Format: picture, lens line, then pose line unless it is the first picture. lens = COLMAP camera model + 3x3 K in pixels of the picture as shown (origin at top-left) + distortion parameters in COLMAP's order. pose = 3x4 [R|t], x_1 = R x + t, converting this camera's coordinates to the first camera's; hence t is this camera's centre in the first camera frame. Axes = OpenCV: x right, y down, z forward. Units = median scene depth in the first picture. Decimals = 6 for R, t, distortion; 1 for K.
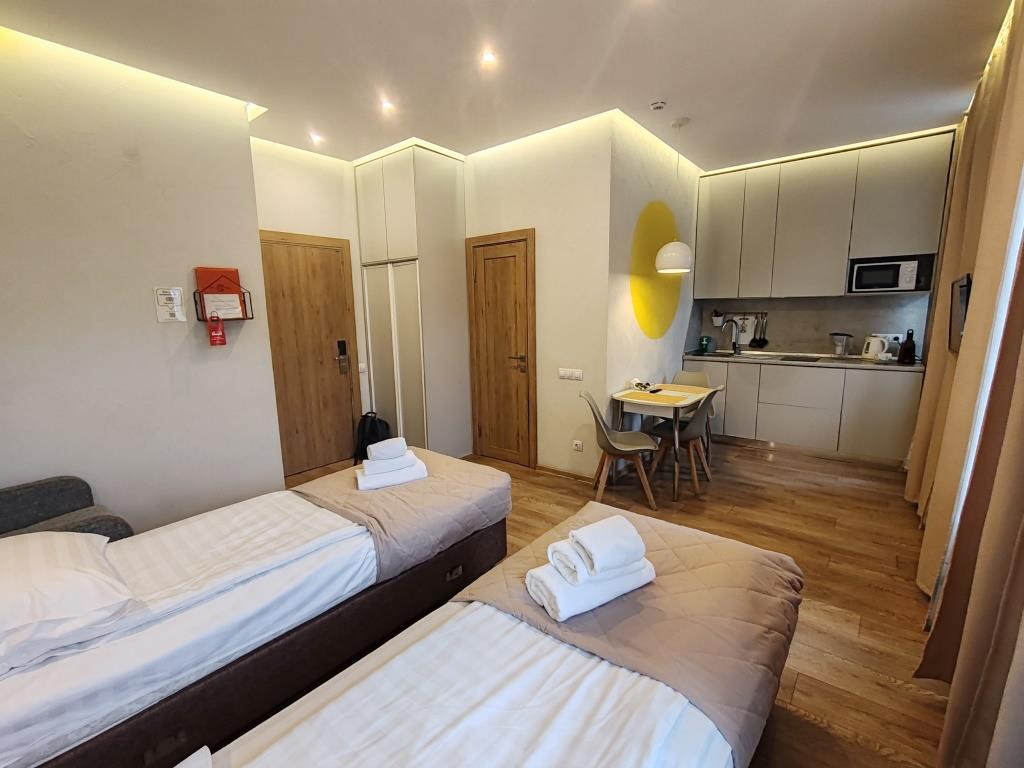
lens RADIAL K [[464.3, 0, 504.8], [0, 464.3, 386.3], [0, 0, 1]] dist [0.002469, 0.000556]
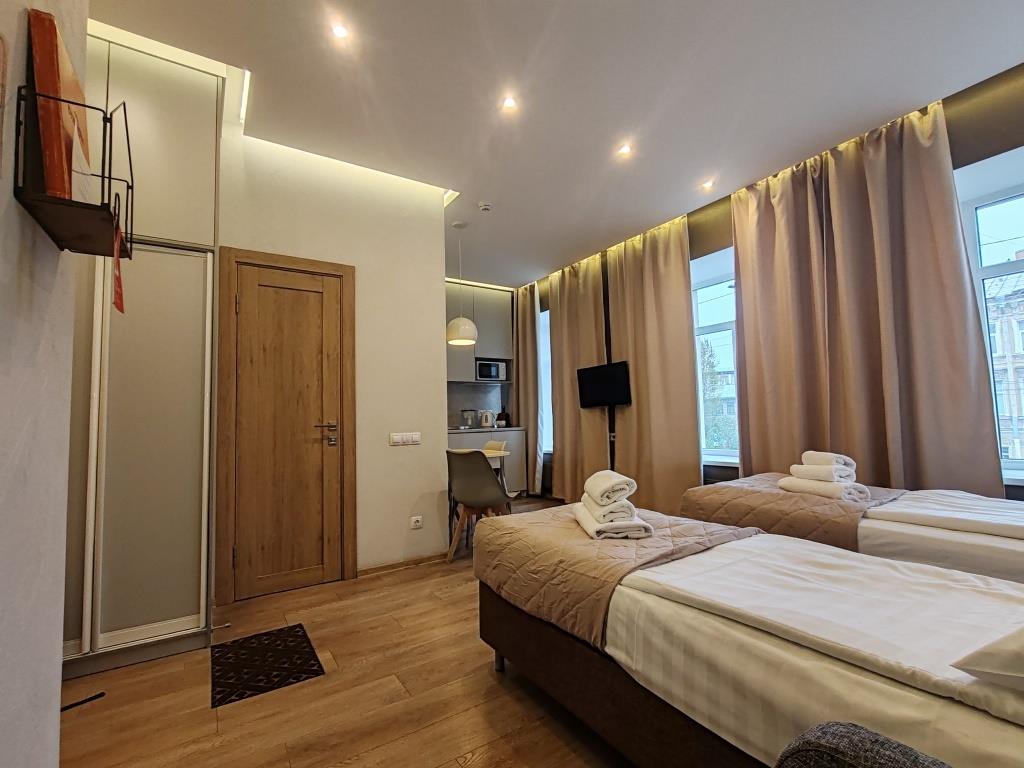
lens RADIAL K [[464.3, 0, 504.8], [0, 464.3, 386.3], [0, 0, 1]] dist [0.002469, 0.000556]
pose [[0.317971, 0.076454, 0.945013, -0.595577], [0.183901, 0.972839, -0.140583, 0.033598], [-0.930094, 0.218490, 0.295275, 0.526769]]
